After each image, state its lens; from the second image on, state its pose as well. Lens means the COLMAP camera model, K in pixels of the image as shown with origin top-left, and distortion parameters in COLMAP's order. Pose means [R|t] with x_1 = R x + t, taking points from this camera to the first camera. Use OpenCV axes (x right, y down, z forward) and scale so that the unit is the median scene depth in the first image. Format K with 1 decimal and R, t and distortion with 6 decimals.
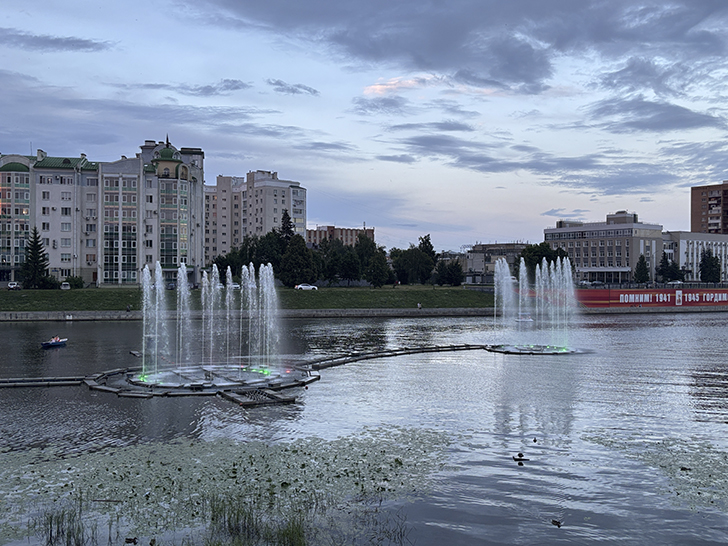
lens RADIAL K [[706.8, 0, 360.8], [0, 706.8, 273.3], [0, 0, 1]] dist [0.034187, 0.000000]
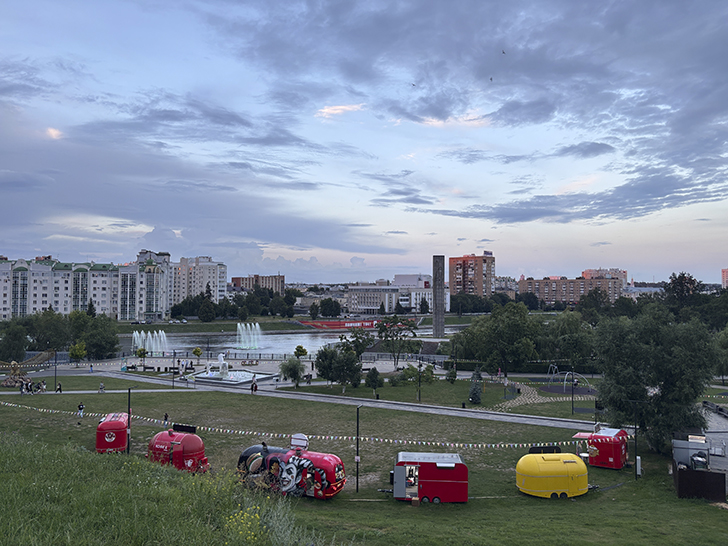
lens RADIAL K [[555.9, 0, 369.0], [0, 555.9, 282.0], [0, 0, 1]] dist [0.044819, -0.014802]
pose [[0.996651, 0.002024, 0.081751, 0.276202], [-0.001333, 0.999963, -0.008506, -0.089136], [-0.081765, 0.008368, 0.996616, -0.831793]]
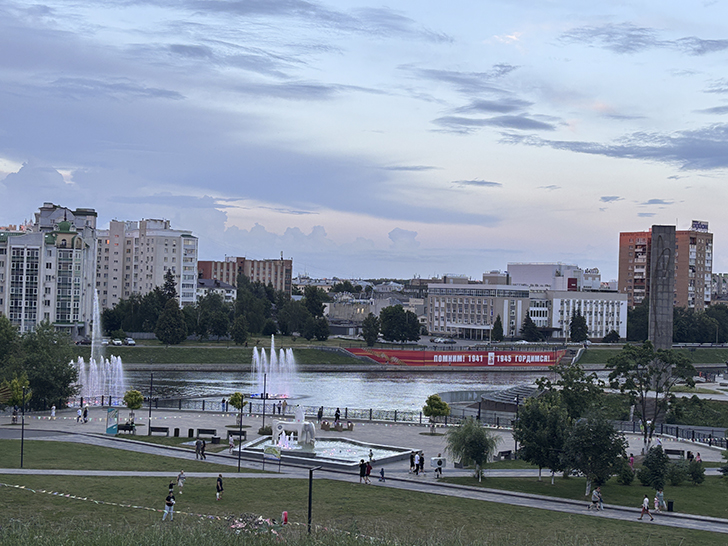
lens RADIAL K [[1067.8, 0, 364.3], [0, 1067.8, 249.4], [0, 0, 1]] dist [0.069014, 0.000000]
pose [[0.999276, 0.028524, 0.025188, 0.182619], [-0.027671, 0.999053, -0.033591, -0.083298], [-0.026122, 0.032869, 0.999118, -0.804467]]
